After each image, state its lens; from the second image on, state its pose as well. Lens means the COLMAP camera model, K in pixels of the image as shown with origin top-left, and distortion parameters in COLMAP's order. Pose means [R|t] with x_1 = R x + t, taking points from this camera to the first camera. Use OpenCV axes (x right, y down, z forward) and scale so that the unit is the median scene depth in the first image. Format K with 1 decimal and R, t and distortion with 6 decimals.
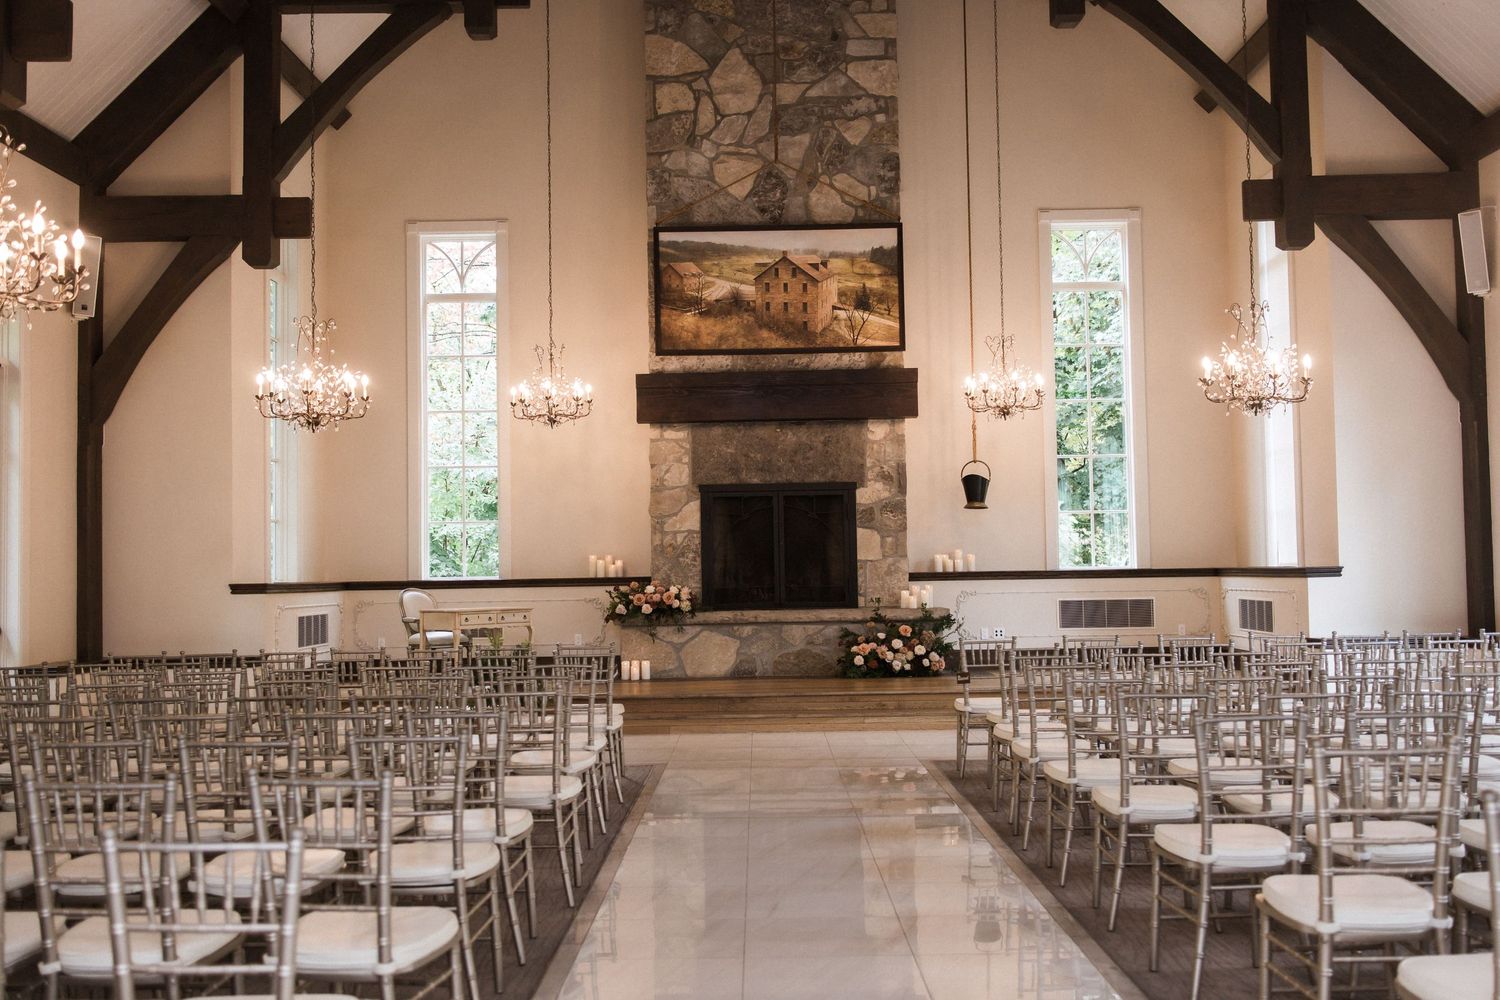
lens RADIAL K [[1485.3, 0, 750.0], [0, 1485.3, 500.0], [0, 0, 1]] dist [0.007996, 0.012801]
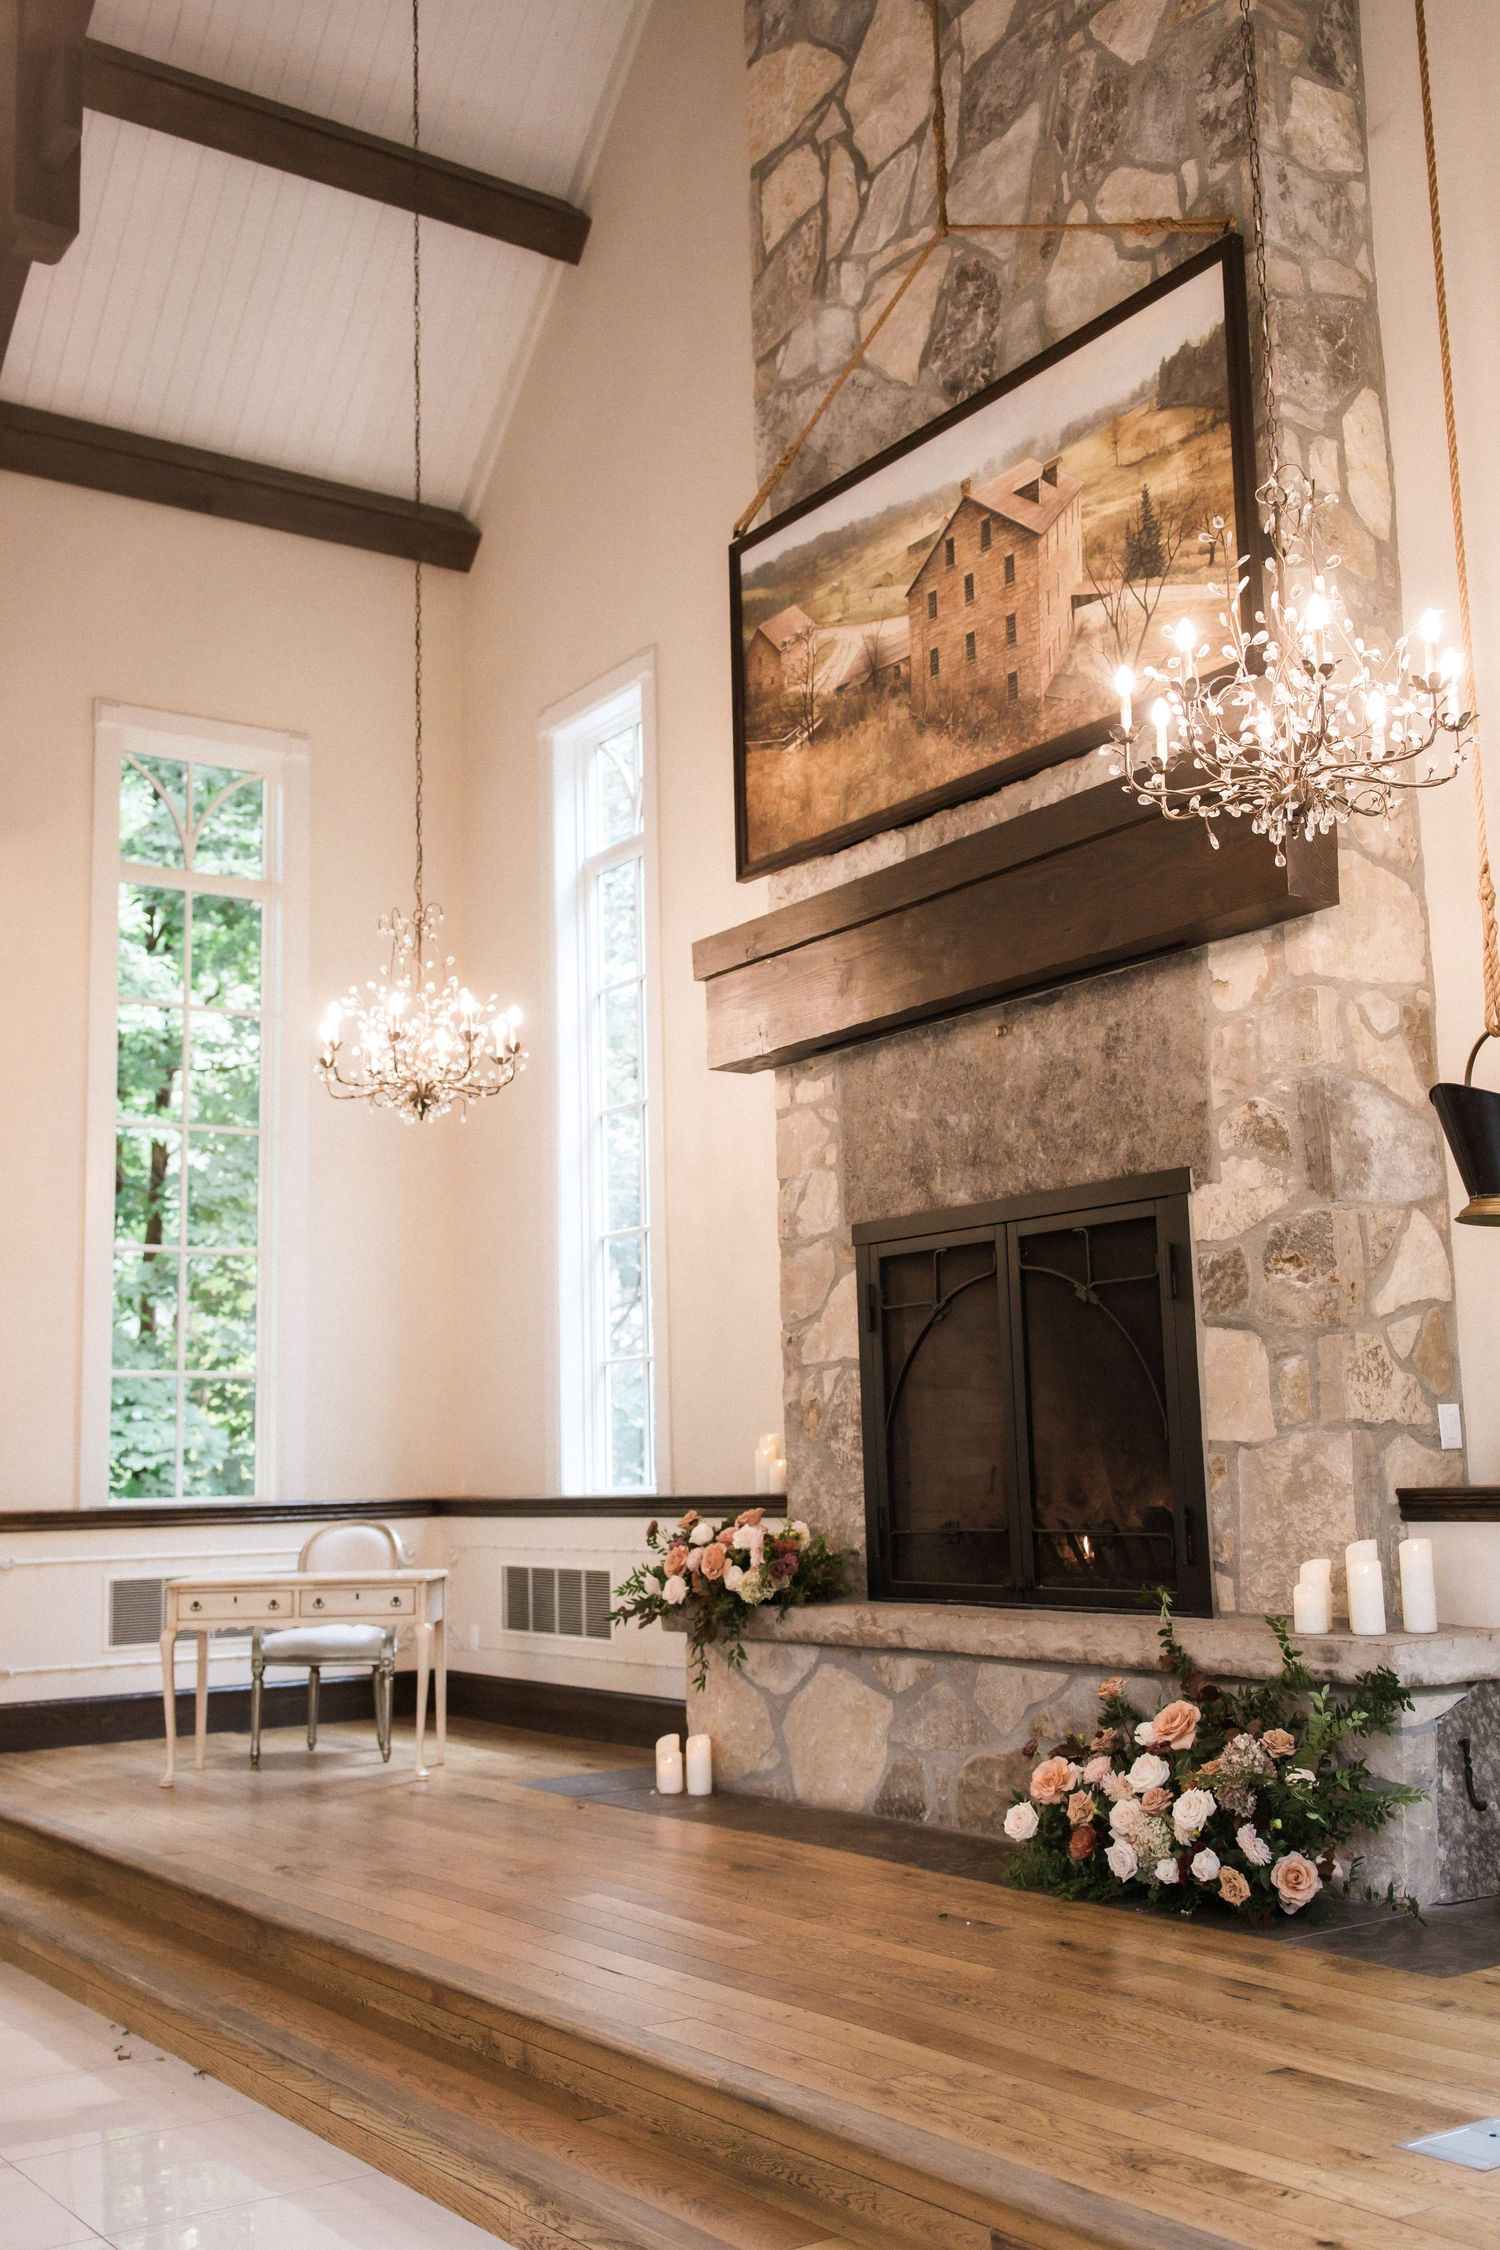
lens RADIAL K [[2227.9, 0, 750.0], [0, 2227.9, 1125.0], [0, 0, 1]] dist [0.007996, 0.012801]
pose [[0.570593, -0.124584, -0.811728, 0.373064], [0.055643, 0.992020, -0.113142, 0.023719], [0.819346, 0.019391, 0.572971, 0.687050]]
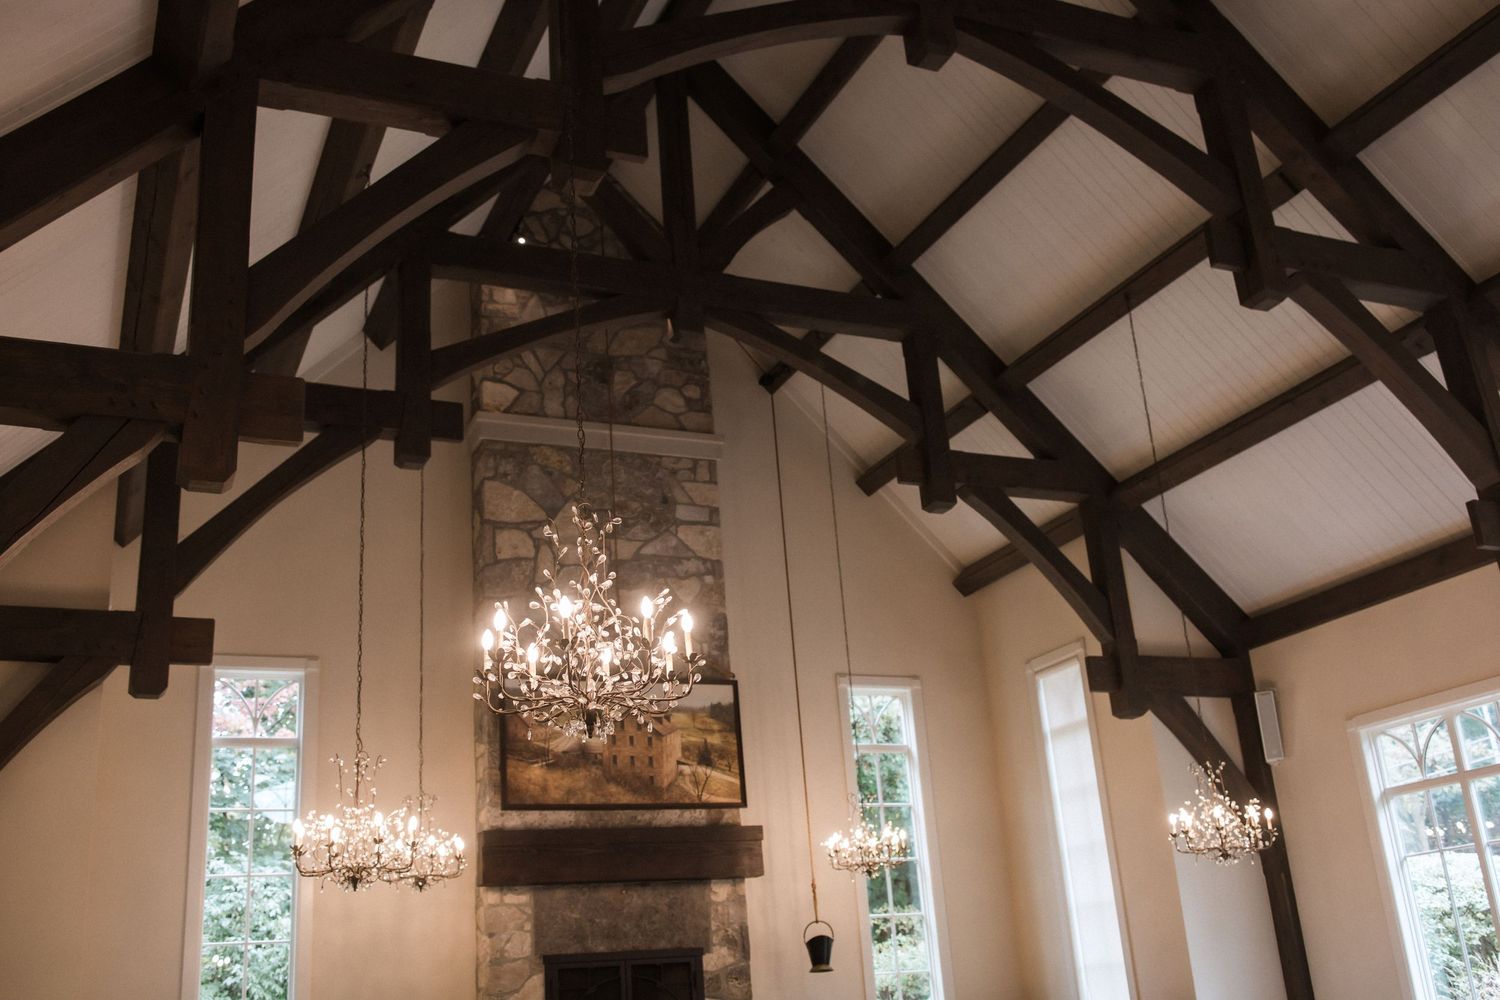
lens RADIAL K [[1485.3, 0, 750.0], [0, 1485.3, 500.0], [0, 0, 1]] dist [0.007996, 0.012801]
pose [[0.908096, 0.095124, 0.407815, -0.317332], [0.036834, 0.951940, -0.304062, 0.005802], [-0.417139, 0.291139, 0.860949, 0.083480]]
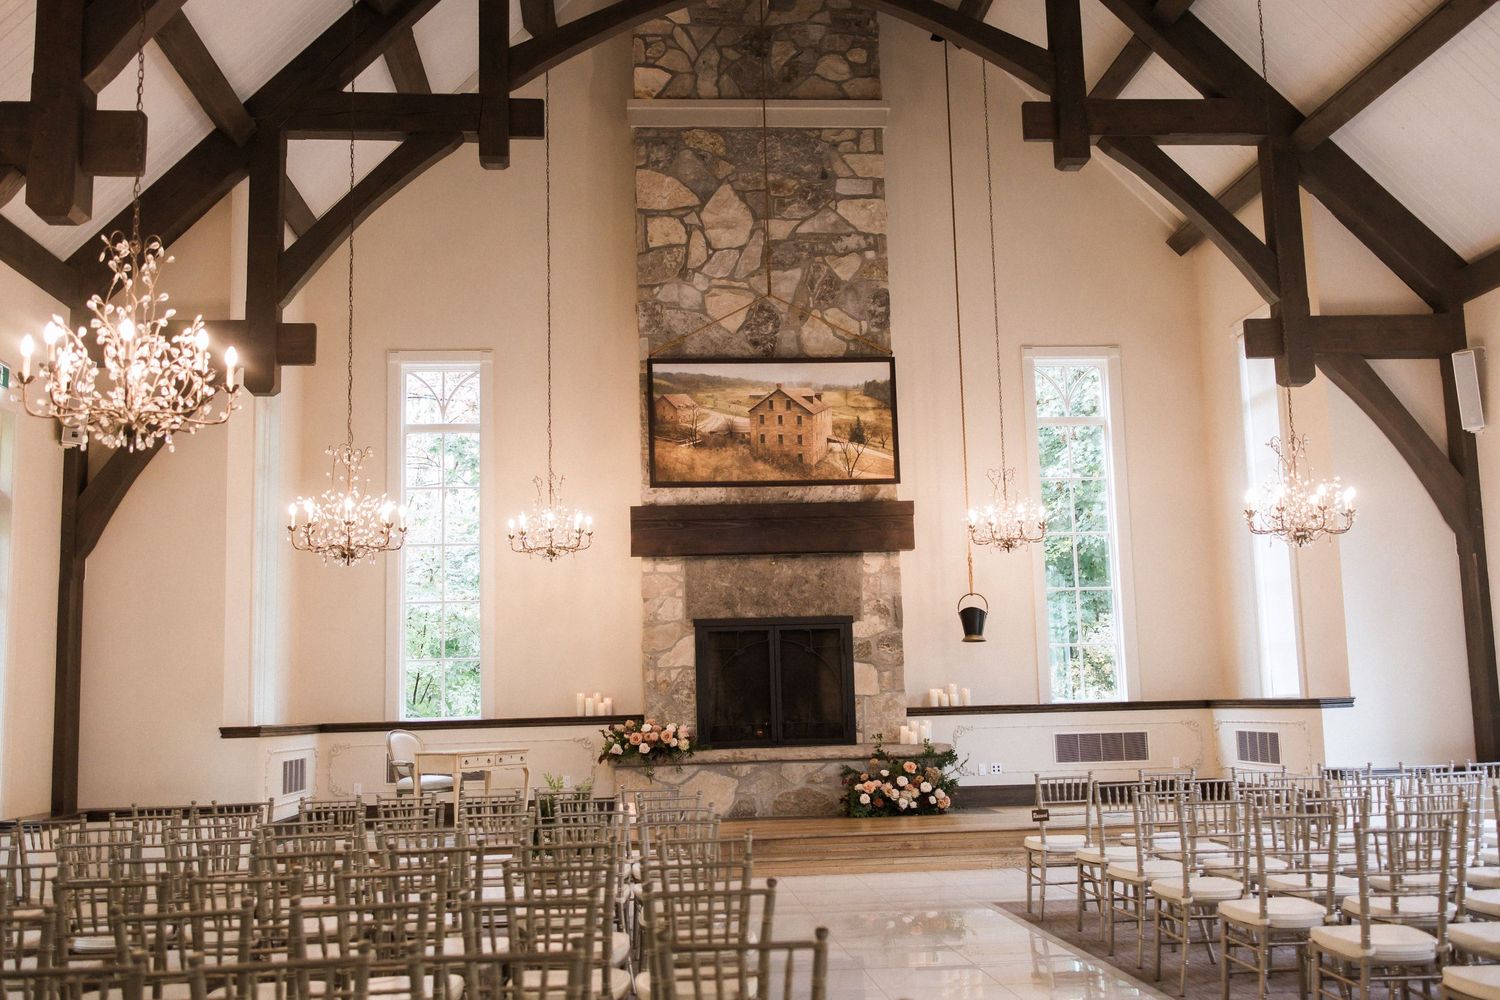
lens RADIAL K [[1485.3, 0, 750.0], [0, 1485.3, 500.0], [0, 0, 1]] dist [0.007996, 0.012801]
pose [[0.995854, 0.002288, 0.090937, -0.086504], [0.006045, 0.995809, -0.091260, 0.001056], [-0.090764, 0.091431, 0.991666, 0.020029]]
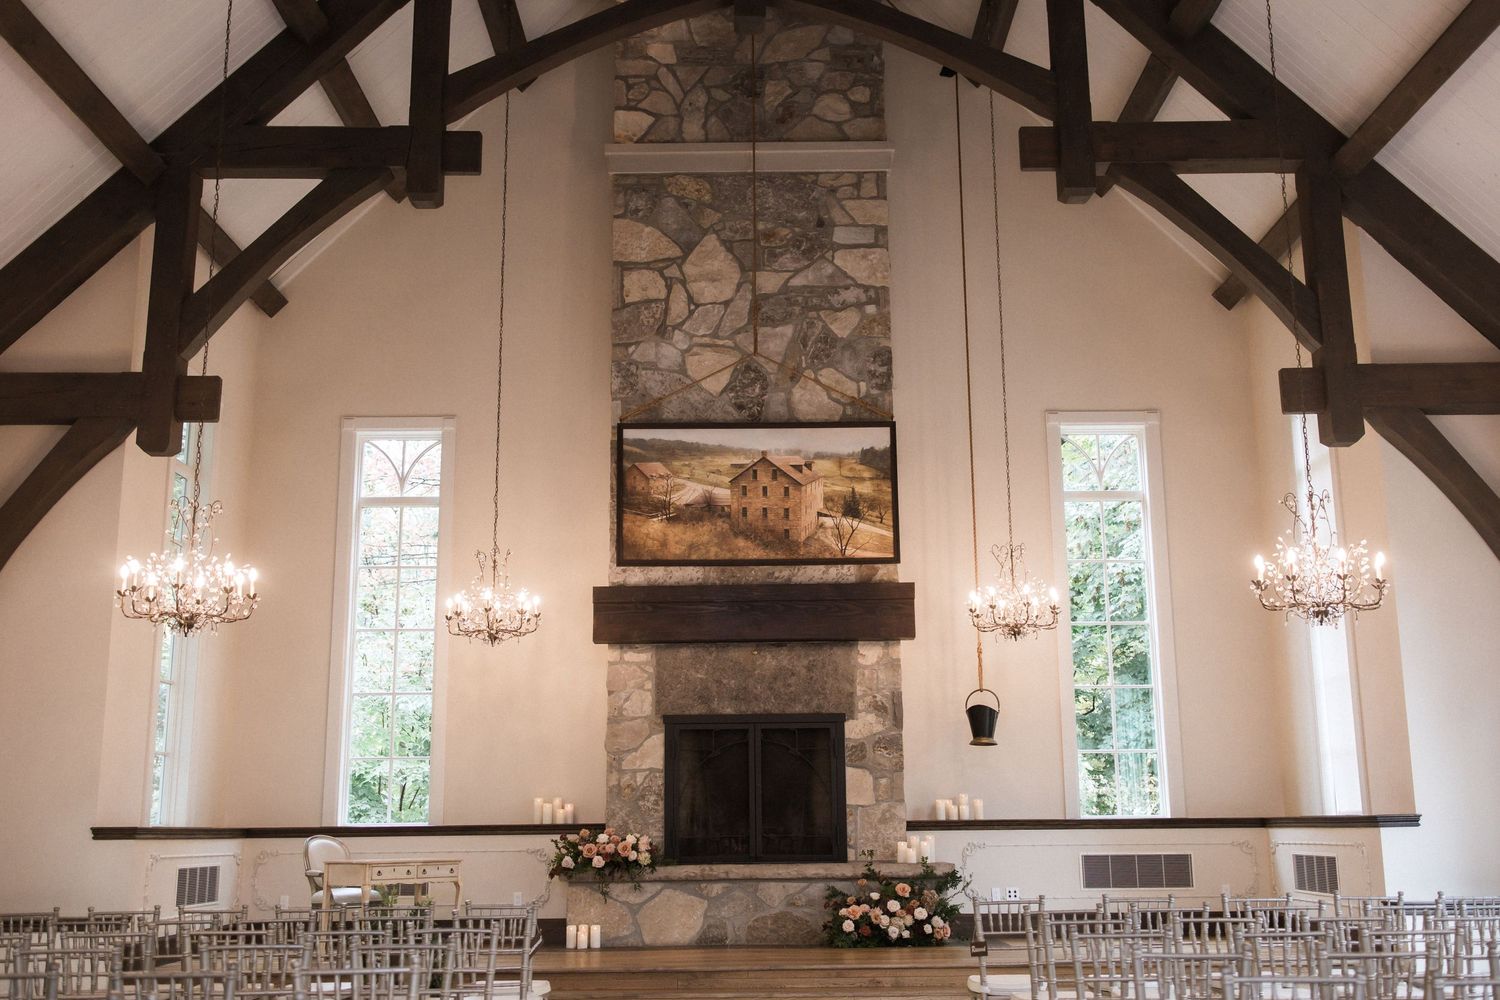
lens RADIAL K [[1523.8, 0, 761.0], [0, 1523.8, 499.3], [0, 0, 1]] dist [0.011553, 0.005557]
pose [[0.999857, 0.009417, 0.014047, 0.008939], [-0.006973, 0.986289, -0.164877, 0.011759], [-0.015407, 0.164756, 0.986214, 0.102964]]
